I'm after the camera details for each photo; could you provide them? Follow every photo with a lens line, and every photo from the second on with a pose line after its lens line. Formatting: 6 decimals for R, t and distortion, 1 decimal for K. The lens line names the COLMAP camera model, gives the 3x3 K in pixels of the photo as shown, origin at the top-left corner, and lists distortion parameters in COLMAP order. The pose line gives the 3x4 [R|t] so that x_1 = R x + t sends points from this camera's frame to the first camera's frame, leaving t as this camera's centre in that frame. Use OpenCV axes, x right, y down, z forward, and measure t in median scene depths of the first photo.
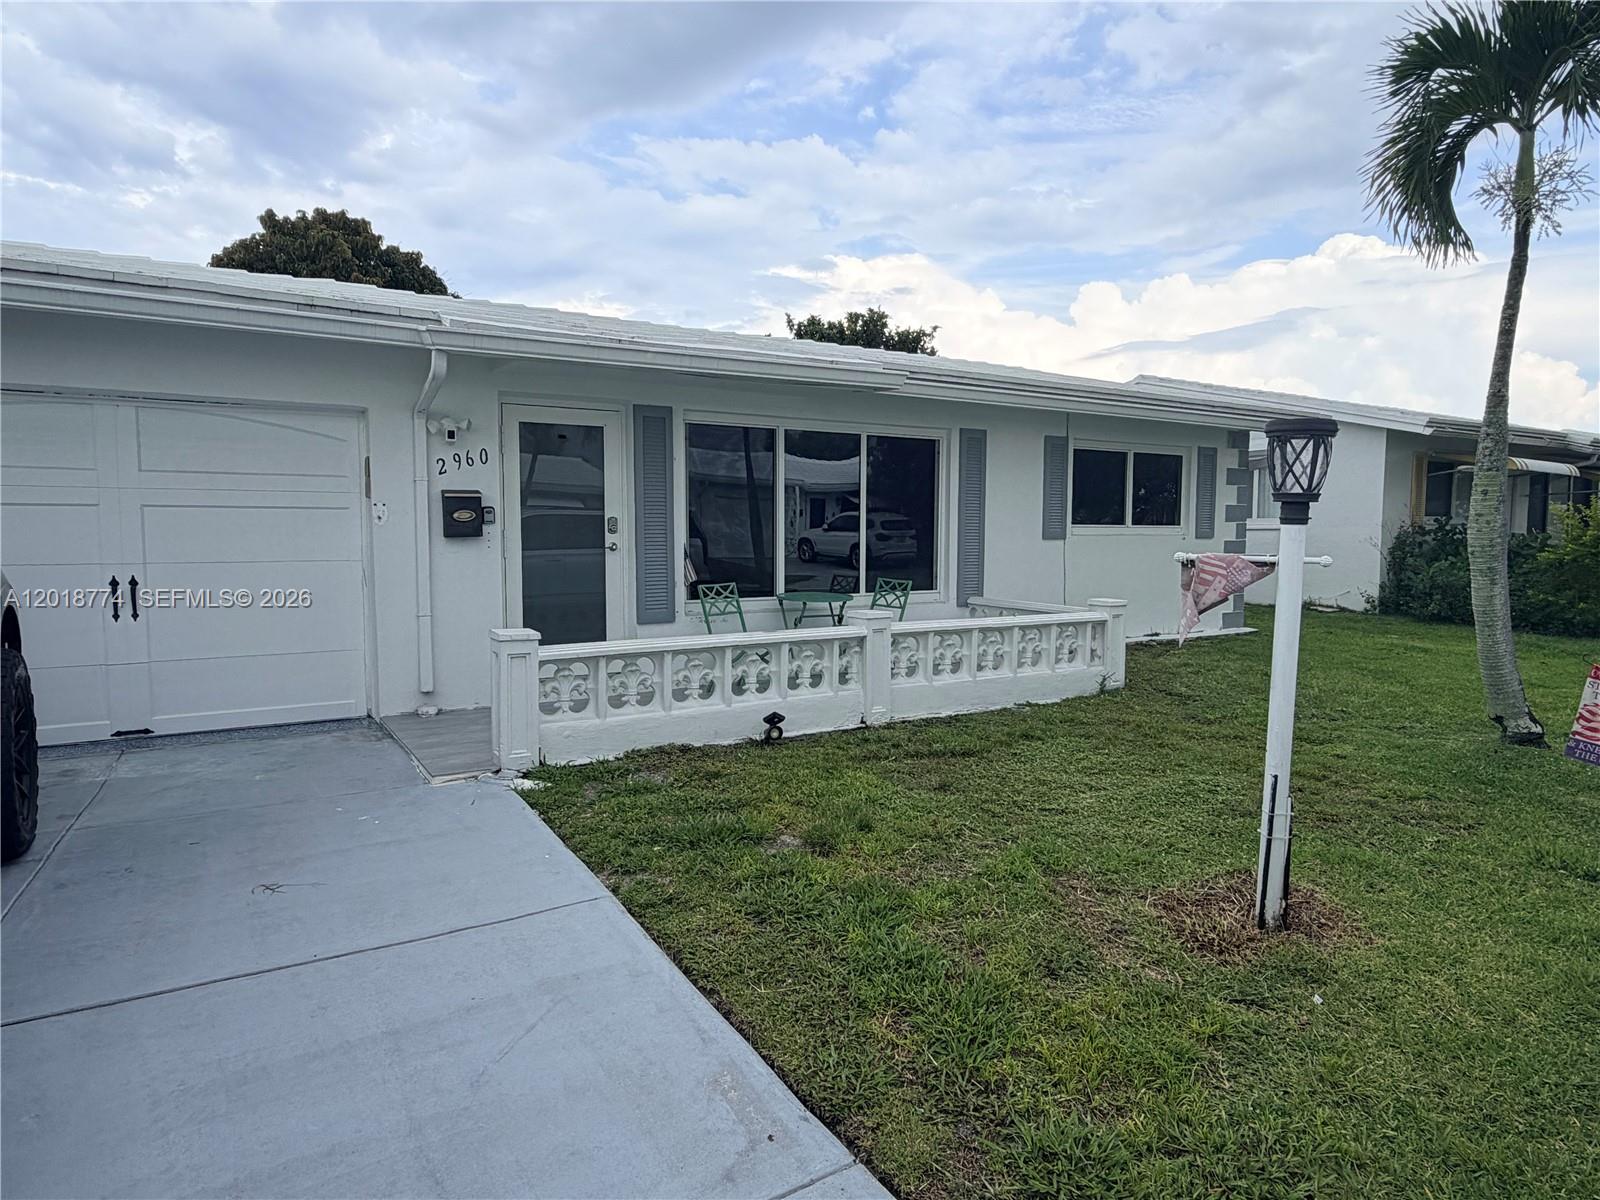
lens RADIAL K [[943.2, 0, 799.4], [0, 943.2, 601.6], [0, 0, 1]] dist [-0.000795, -0.001165]
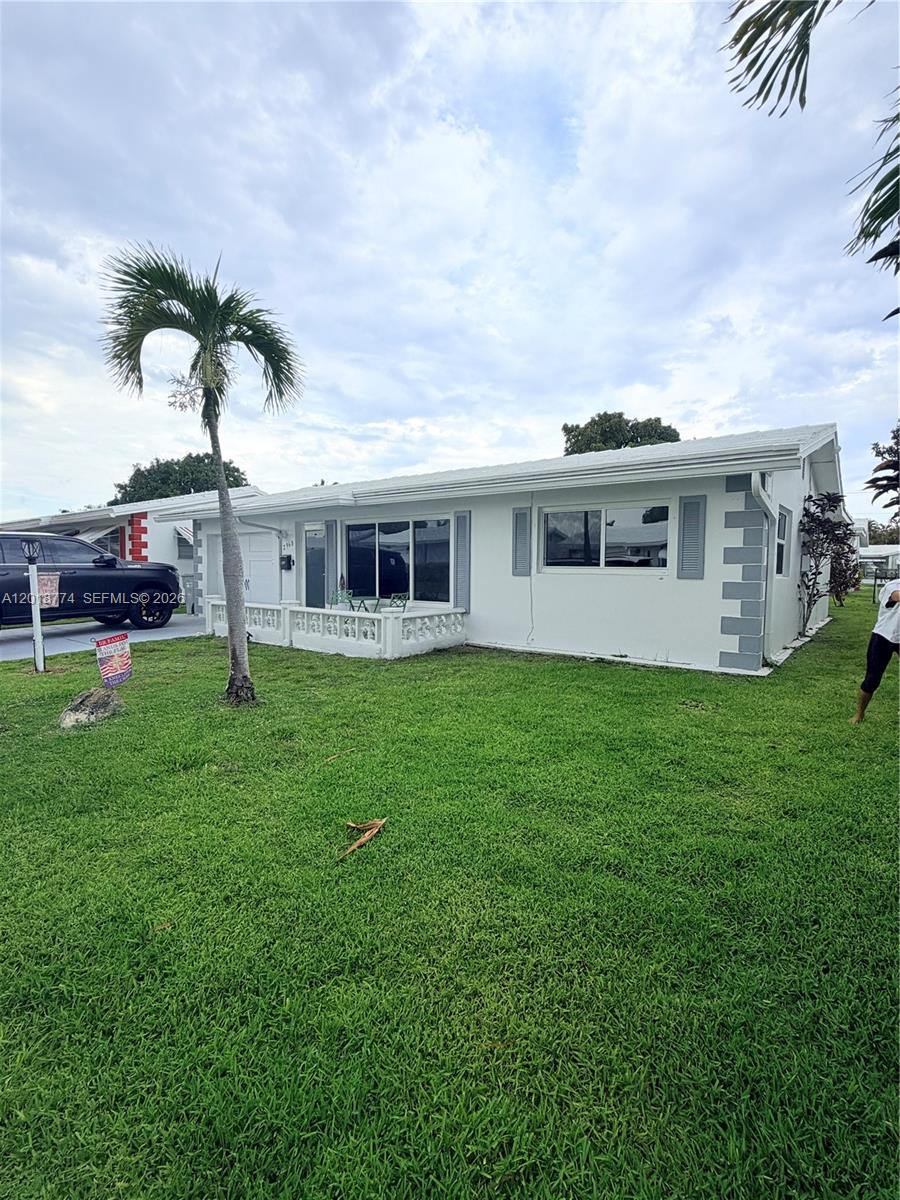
lens RADIAL K [[556.0, 0, 451.1], [0, 556.0, 605.7], [0, 0, 1]] dist [-0.000505, 0.000713]
pose [[0.364802, 0.064375, -0.928857, 1.667700], [-0.079457, 0.996120, 0.037831, -0.068795], [0.927689, 0.060003, 0.368501, 0.909918]]
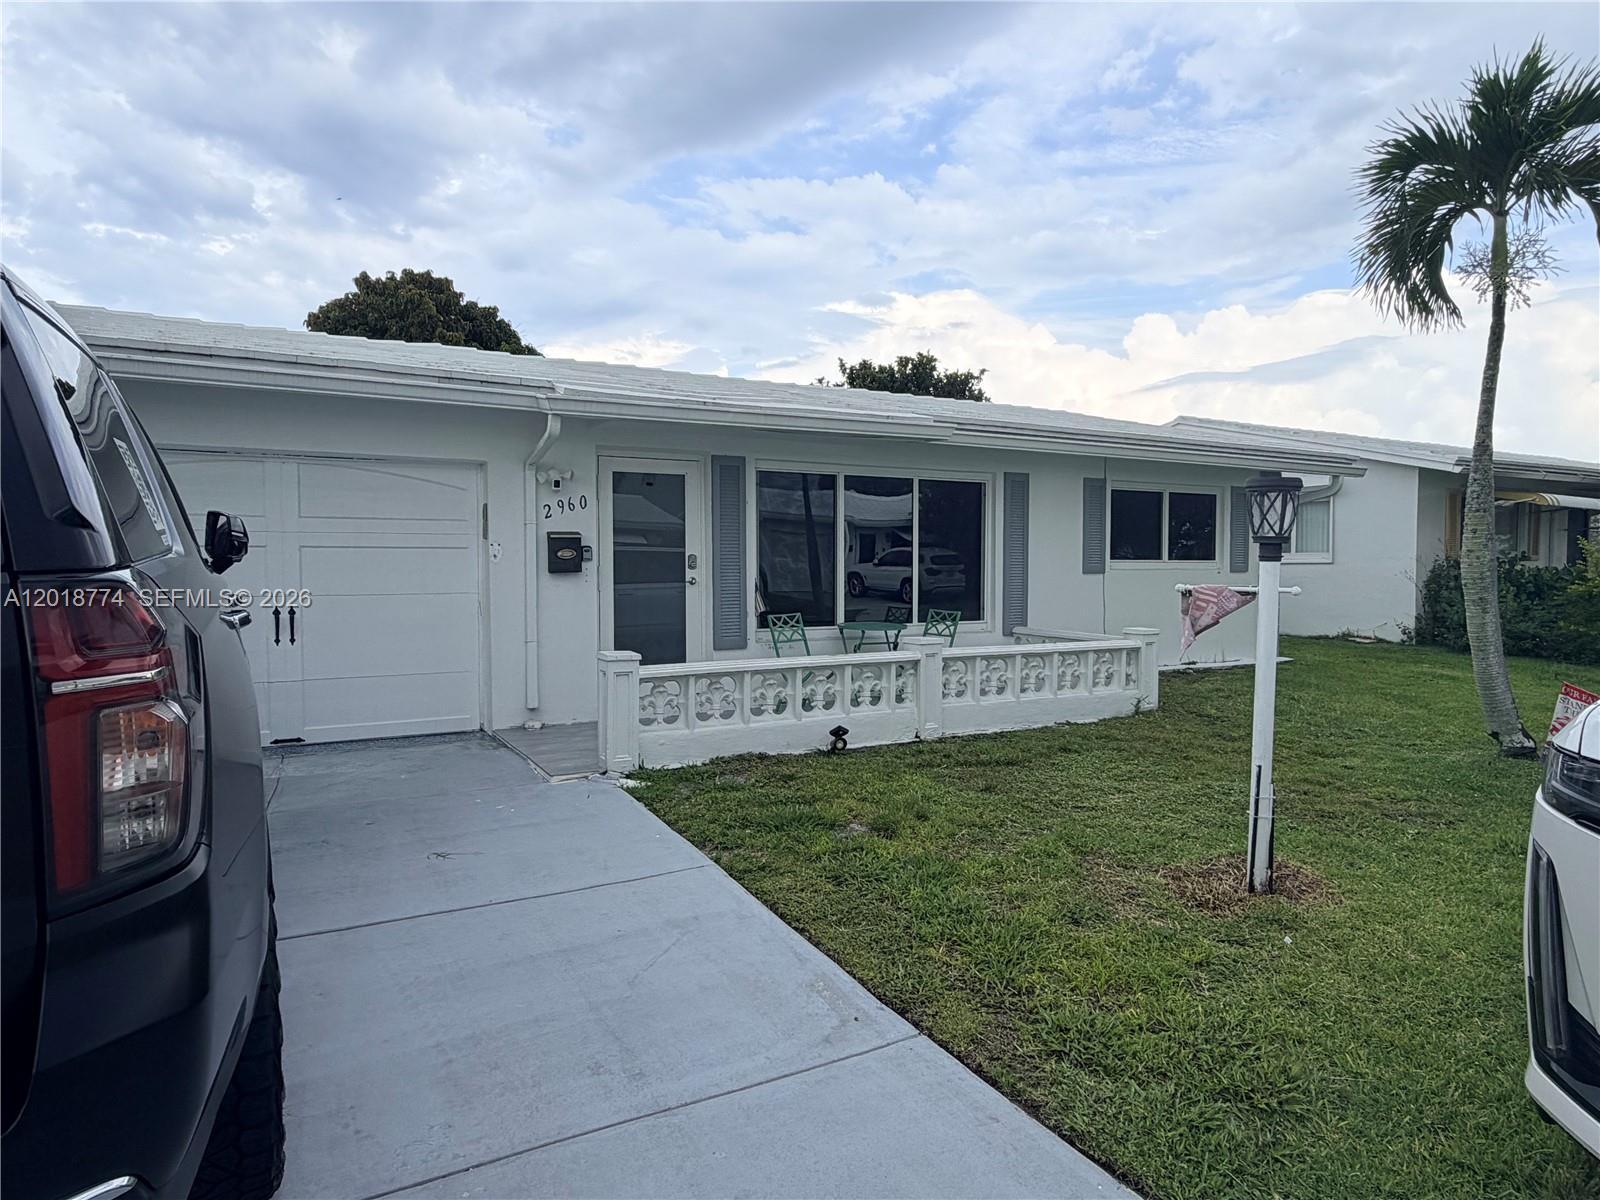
lens RADIAL K [[943.2, 0, 803.9], [0, 943.2, 600.0], [0, 0, 1]] dist [-0.000795, -0.001165]
pose [[0.998906, -0.000773, -0.046748, -0.015472], [-0.001018, 0.999267, -0.038268, 0.008782], [0.046743, 0.038274, 0.998173, -0.136265]]
